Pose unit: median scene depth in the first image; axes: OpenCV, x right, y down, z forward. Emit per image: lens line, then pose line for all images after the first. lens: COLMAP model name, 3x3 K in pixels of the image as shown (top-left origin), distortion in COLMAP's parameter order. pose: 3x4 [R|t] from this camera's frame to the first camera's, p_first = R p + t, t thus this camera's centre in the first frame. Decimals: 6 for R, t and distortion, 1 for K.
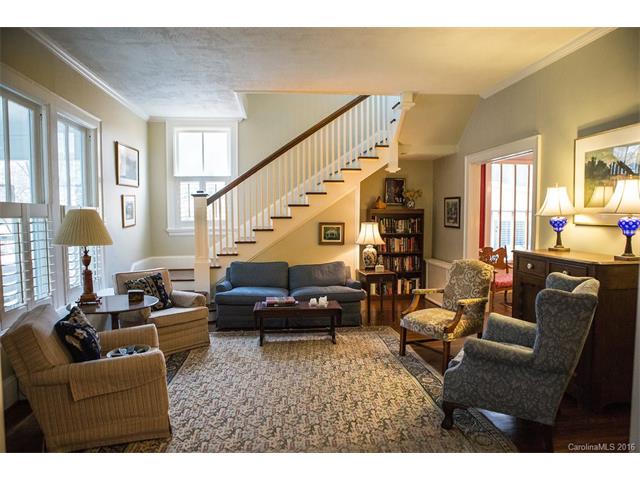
lens RADIAL K [[441.4, 0, 320.0], [0, 441.4, 240.0], [0, 0, 1]] dist [-0.059846, 0.004509]
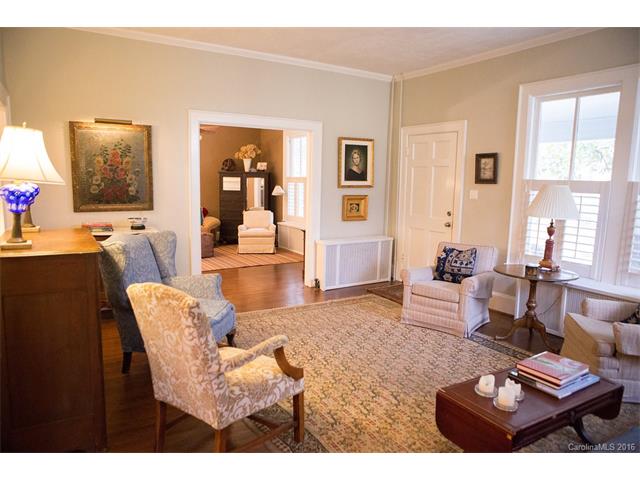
lens RADIAL K [[441.4, 0, 320.0], [0, 441.4, 240.0], [0, 0, 1]] dist [-0.059846, 0.004509]
pose [[-0.914886, 0.037221, -0.401993, 0.453817], [-0.030308, 0.986598, 0.160328, -0.089378], [0.402573, 0.158865, -0.901497, 1.782555]]
